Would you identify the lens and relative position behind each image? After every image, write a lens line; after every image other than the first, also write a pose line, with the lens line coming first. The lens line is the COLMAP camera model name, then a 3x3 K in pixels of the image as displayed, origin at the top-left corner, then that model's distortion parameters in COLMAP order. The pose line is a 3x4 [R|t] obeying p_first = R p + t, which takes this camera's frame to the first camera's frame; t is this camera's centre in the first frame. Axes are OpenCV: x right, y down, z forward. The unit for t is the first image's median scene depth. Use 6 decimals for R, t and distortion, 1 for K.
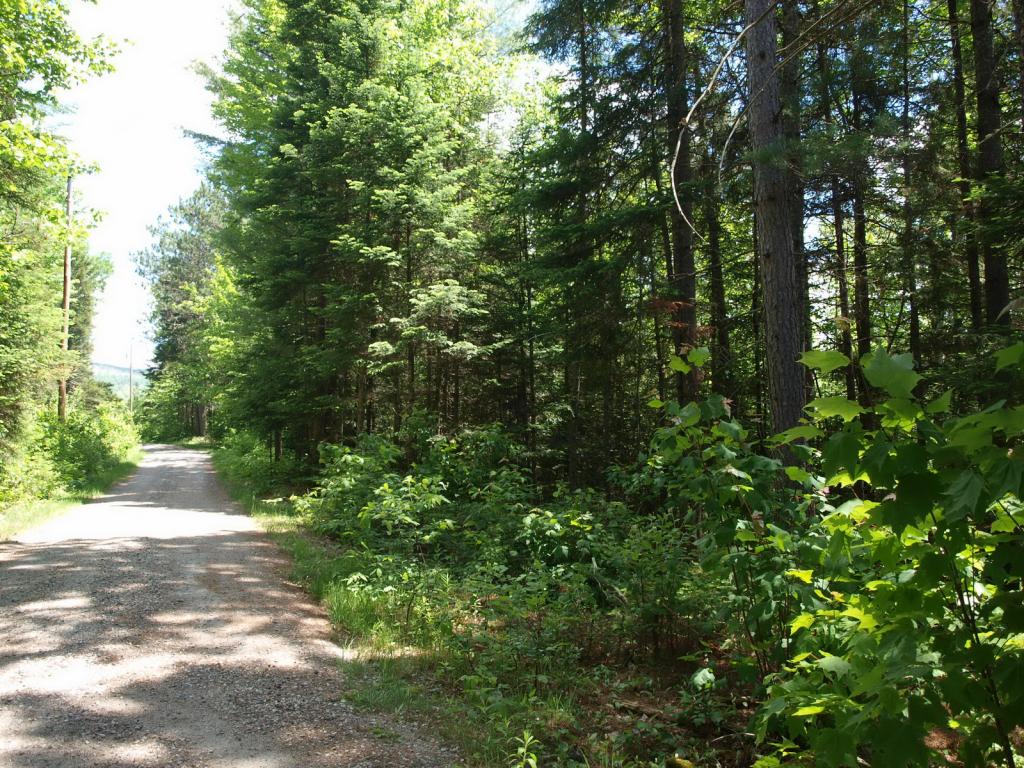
lens RADIAL K [[794.1, 0, 506.6], [0, 794.1, 379.9], [0, 0, 1]] dist [-0.105453, 0.038540]
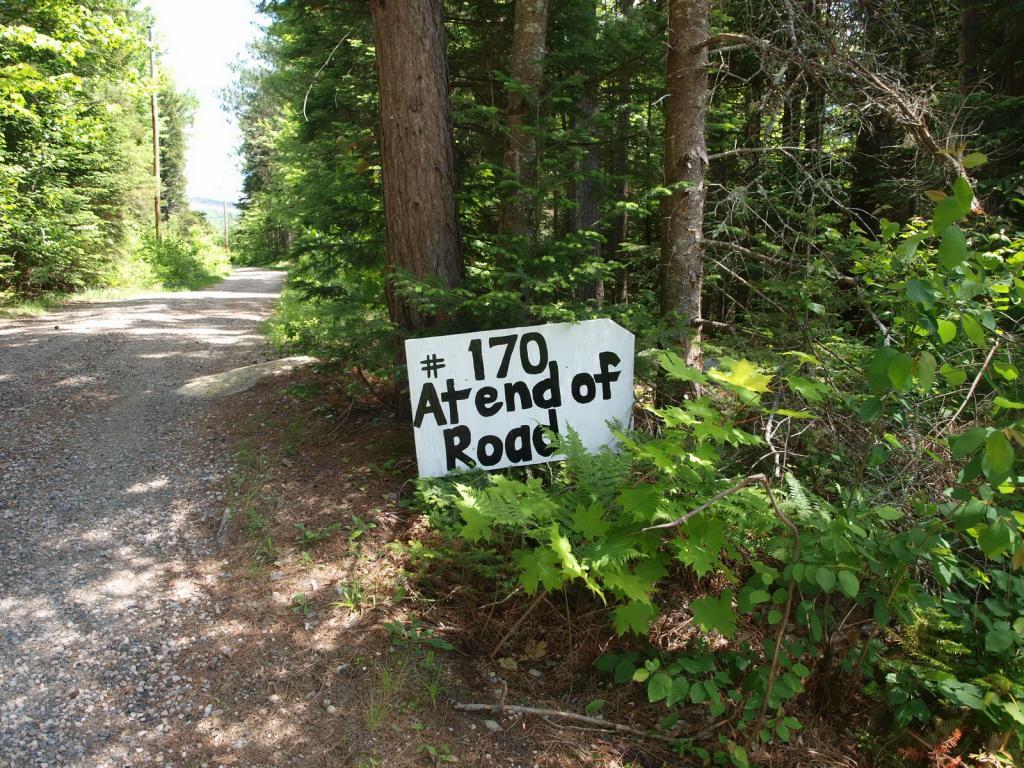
lens RADIAL K [[794.1, 0, 518.4], [0, 794.1, 384.6], [0, 0, 1]] dist [-0.105453, 0.038540]
pose [[0.994342, 0.023896, -0.103501, 0.059902], [-0.001285, 0.977002, 0.213226, 0.007735], [0.106216, -0.211887, 0.971505, -0.089833]]
